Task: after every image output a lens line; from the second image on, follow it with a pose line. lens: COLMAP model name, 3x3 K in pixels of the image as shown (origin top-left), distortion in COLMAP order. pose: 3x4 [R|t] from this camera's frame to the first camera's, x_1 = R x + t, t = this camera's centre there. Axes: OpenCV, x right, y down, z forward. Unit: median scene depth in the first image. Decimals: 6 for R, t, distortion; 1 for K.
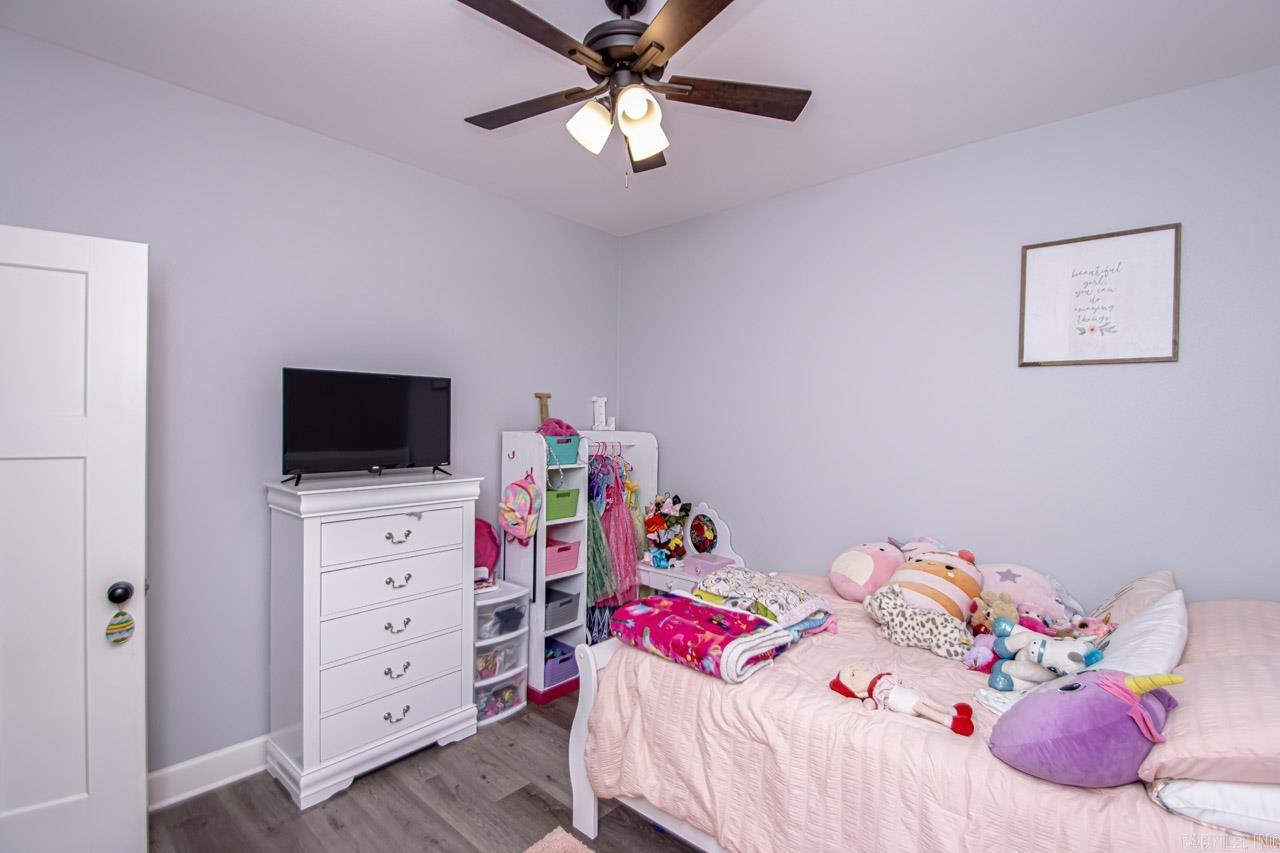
lens RADIAL K [[604.5, 0, 638.0], [0, 604.5, 419.6], [0, 0, 1]] dist [0.000393, -0.001174]
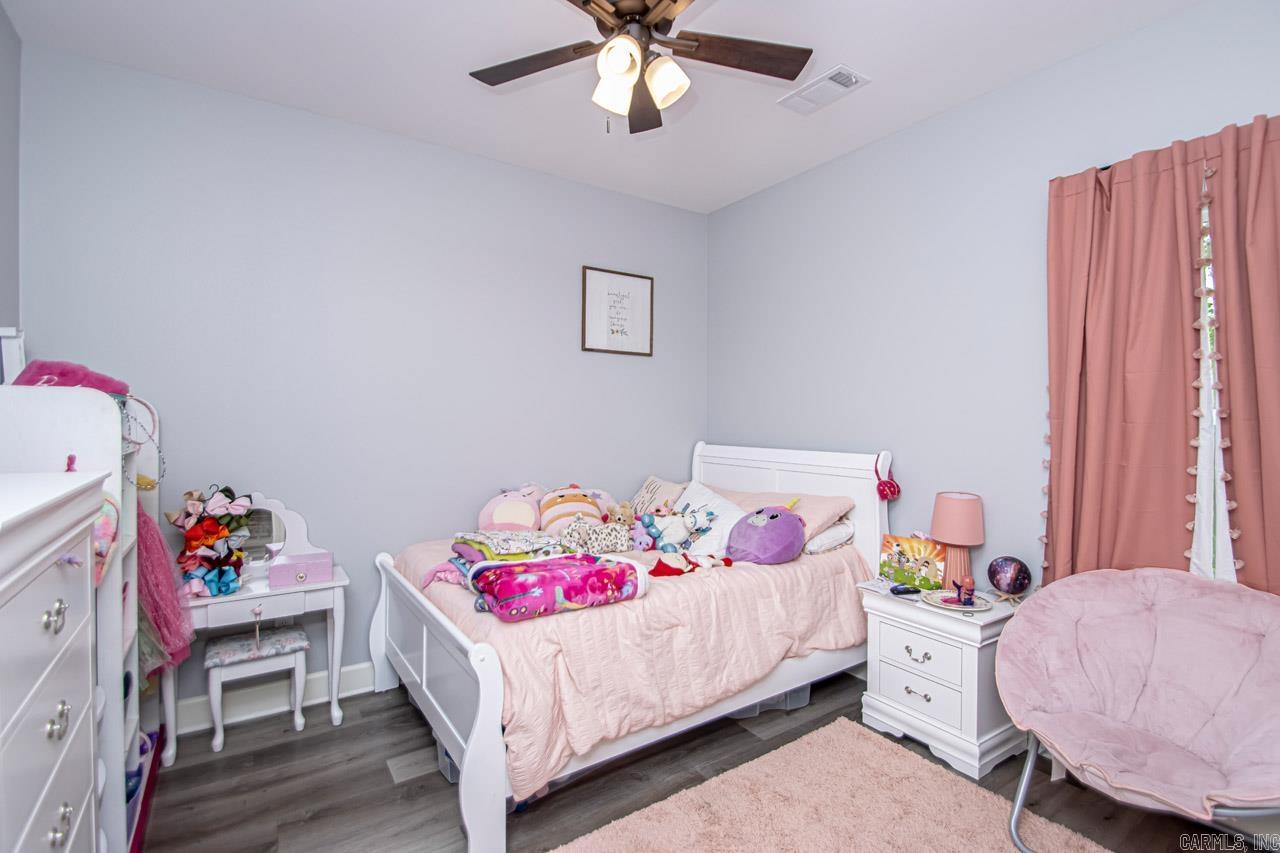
lens RADIAL K [[604.5, 0, 638.6], [0, 604.5, 426.3], [0, 0, 1]] dist [0.000393, -0.001174]
pose [[0.245006, -0.025675, 0.969182, -0.775577], [0.003605, 0.999667, 0.025571, 0.058496], [-0.969515, -0.002772, 0.245016, 0.570079]]
